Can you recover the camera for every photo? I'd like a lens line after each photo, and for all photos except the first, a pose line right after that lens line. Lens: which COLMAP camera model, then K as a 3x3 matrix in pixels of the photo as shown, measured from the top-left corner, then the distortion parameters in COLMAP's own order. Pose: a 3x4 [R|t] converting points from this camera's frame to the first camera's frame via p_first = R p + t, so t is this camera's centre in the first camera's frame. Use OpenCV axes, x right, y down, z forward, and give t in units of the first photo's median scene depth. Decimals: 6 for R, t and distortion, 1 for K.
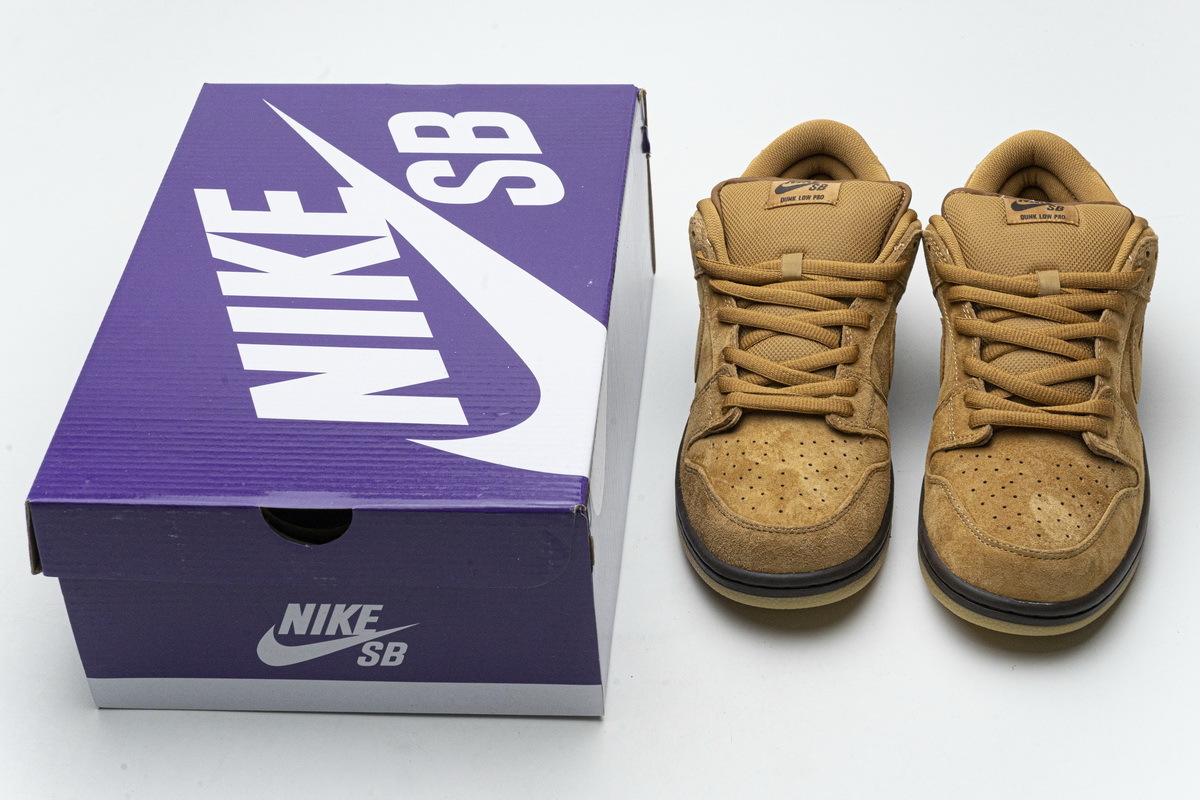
lens RADIAL K [[2462.0, 0, 600.0], [0, 2462.0, 400.0], [0, 0, 1]] dist [0.070650, -0.090455]
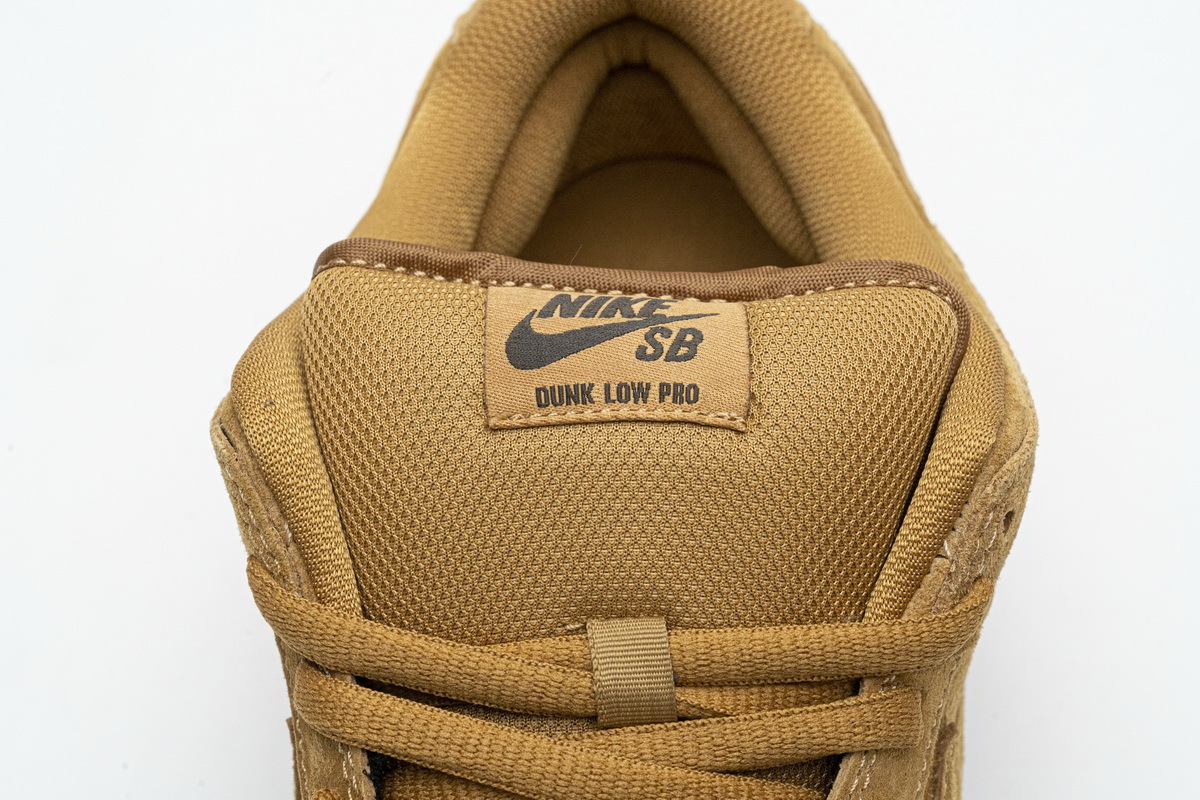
lens RADIAL K [[2356.1, 0, 600.0], [0, 2356.1, 400.0], [0, 0, 1]] dist [0.035125, 0.169073]
pose [[0.995844, -0.046233, 0.078472, 0.158685], [0.017494, 0.942639, 0.333354, -0.164058], [-0.089383, -0.330596, 0.939530, 0.770296]]
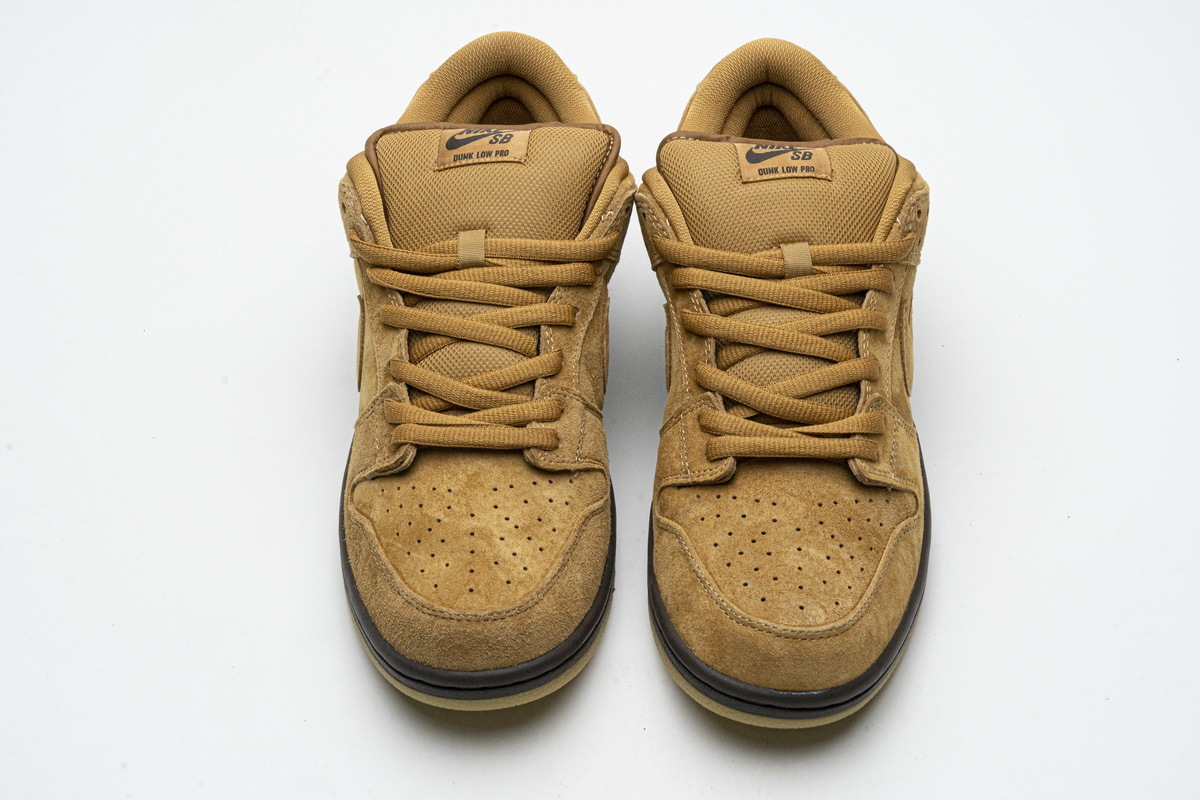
lens RADIAL K [[2356.1, 0, 600.0], [0, 2356.1, 400.0], [0, 0, 1]] dist [0.035125, 0.169073]
pose [[0.992536, -0.060388, 0.105952, 0.037349], [0.047180, 0.991283, 0.123016, -0.099286], [-0.112457, -0.117099, 0.986733, 0.263198]]
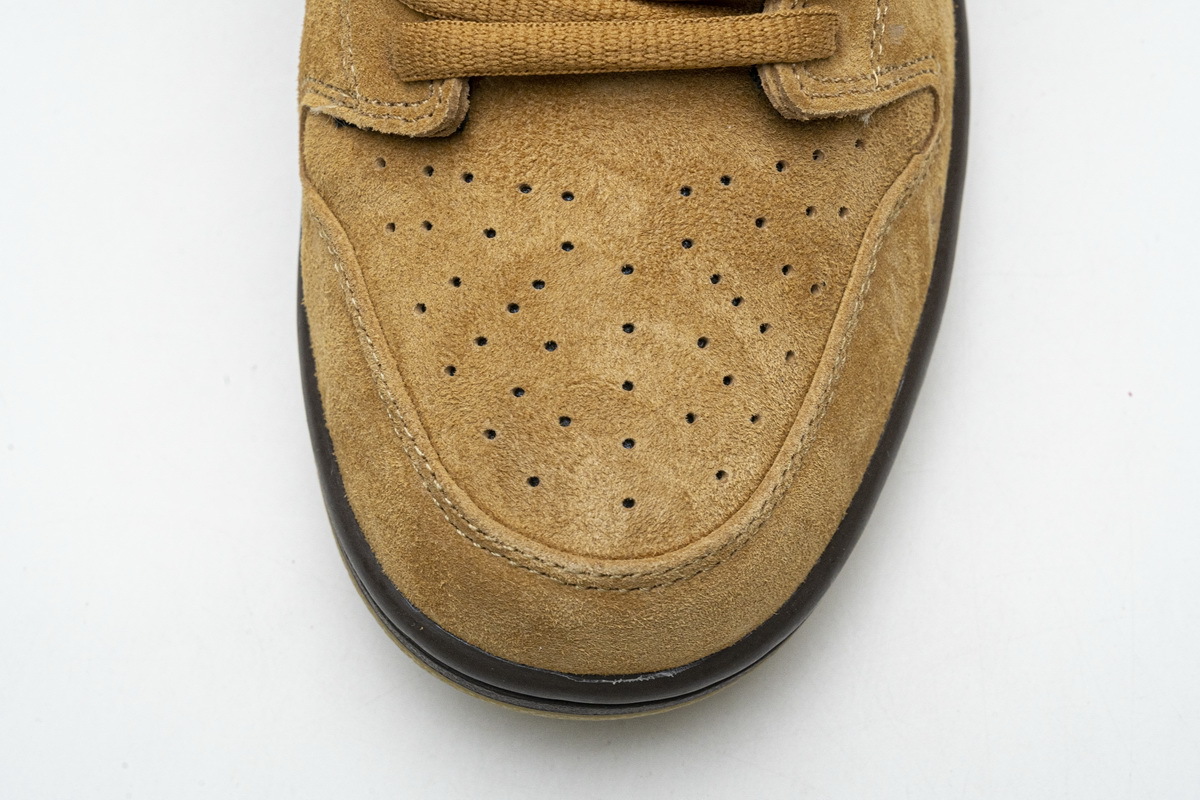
lens RADIAL K [[2356.1, 0, 600.0], [0, 2356.1, 400.0], [0, 0, 1]] dist [0.035125, 0.169073]
pose [[0.990842, -0.126074, 0.048353, 0.152789], [0.077070, 0.822073, 0.564142, -0.115872], [-0.110873, -0.555249, 0.824261, 0.721868]]
